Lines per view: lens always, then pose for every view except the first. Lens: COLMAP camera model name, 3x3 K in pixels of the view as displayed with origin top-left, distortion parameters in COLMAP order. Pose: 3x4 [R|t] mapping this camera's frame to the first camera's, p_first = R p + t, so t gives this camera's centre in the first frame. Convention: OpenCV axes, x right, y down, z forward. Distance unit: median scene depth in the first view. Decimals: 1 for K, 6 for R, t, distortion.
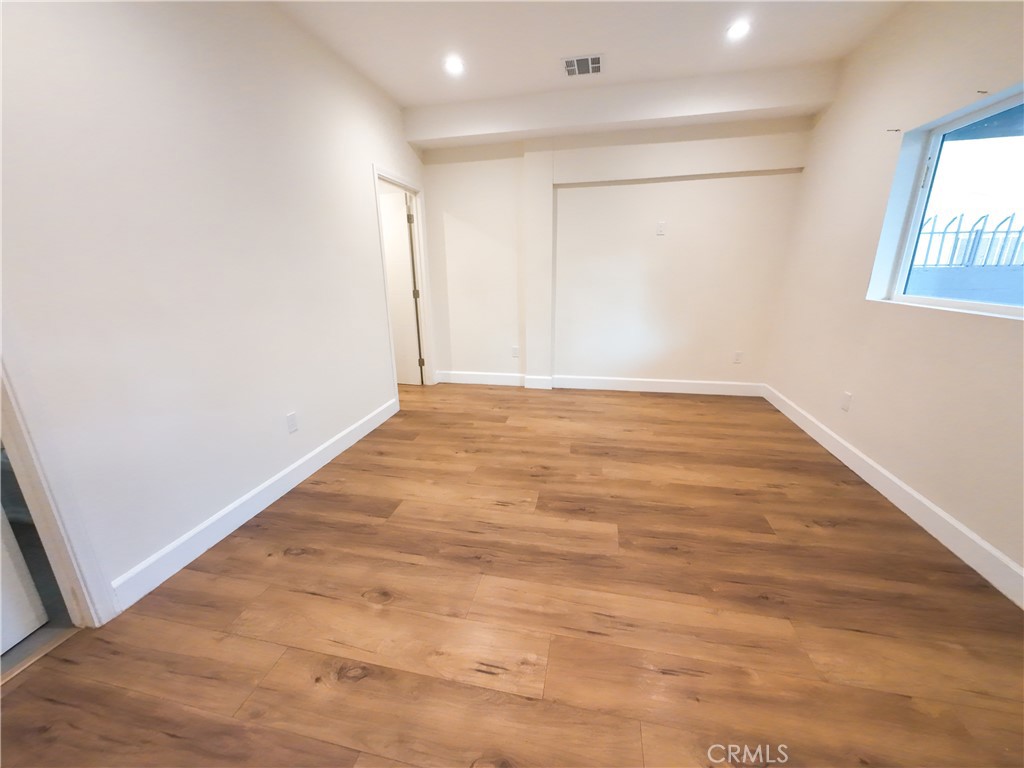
lens RADIAL K [[395.5, 0, 514.5], [0, 395.5, 384.4], [0, 0, 1]] dist [-0.002169, -0.000012]
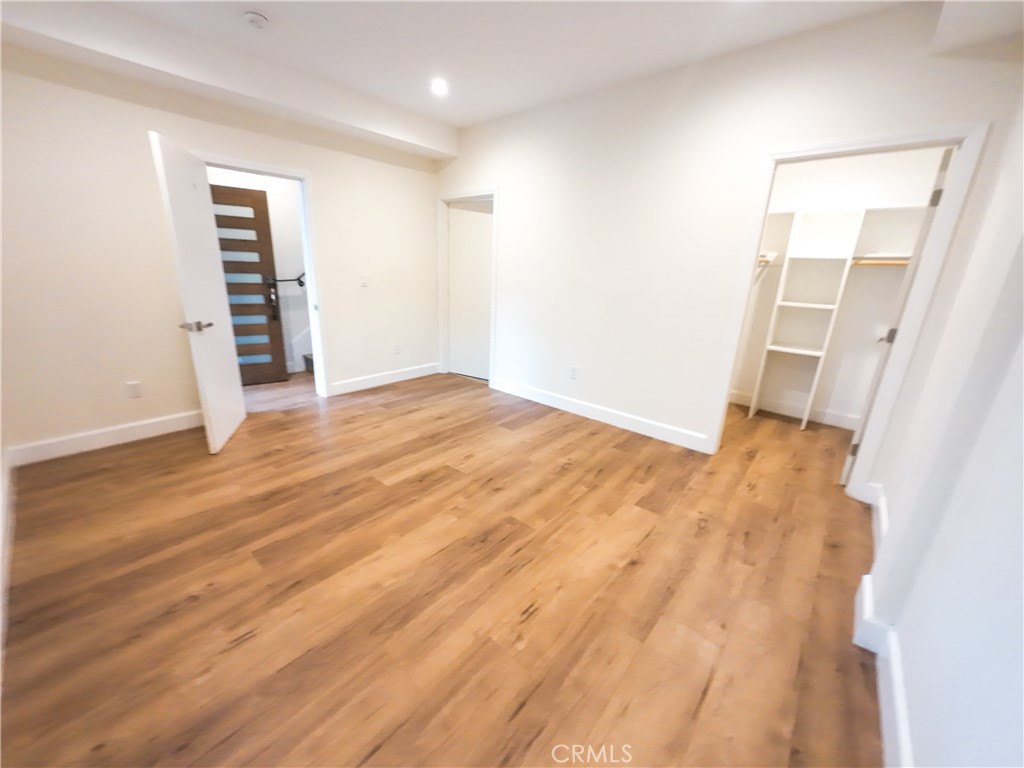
lens RADIAL K [[395.5, 0, 509.7], [0, 395.5, 382.9], [0, 0, 1]] dist [-0.002169, -0.000012]
pose [[-0.492588, 0.243668, -0.835454, 0.794415], [-0.277609, 0.865852, 0.416214, -0.410901], [0.824797, 0.436951, -0.358864, 1.269553]]
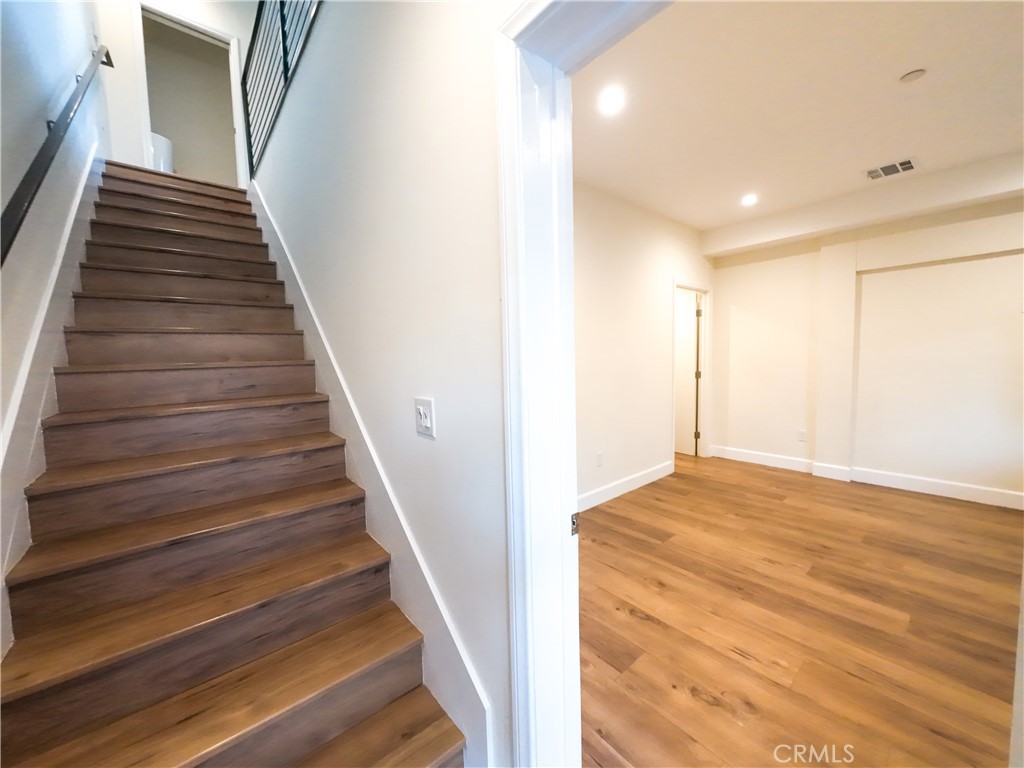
lens RADIAL K [[395.5, 0, 512.2], [0, 395.5, 383.9], [0, 0, 1]] dist [-0.002169, -0.000012]
pose [[0.788235, 0.039195, -0.614125, 0.052063], [-0.162401, 0.975840, -0.146162, 0.084728], [0.593559, 0.214944, 0.775556, -0.335294]]
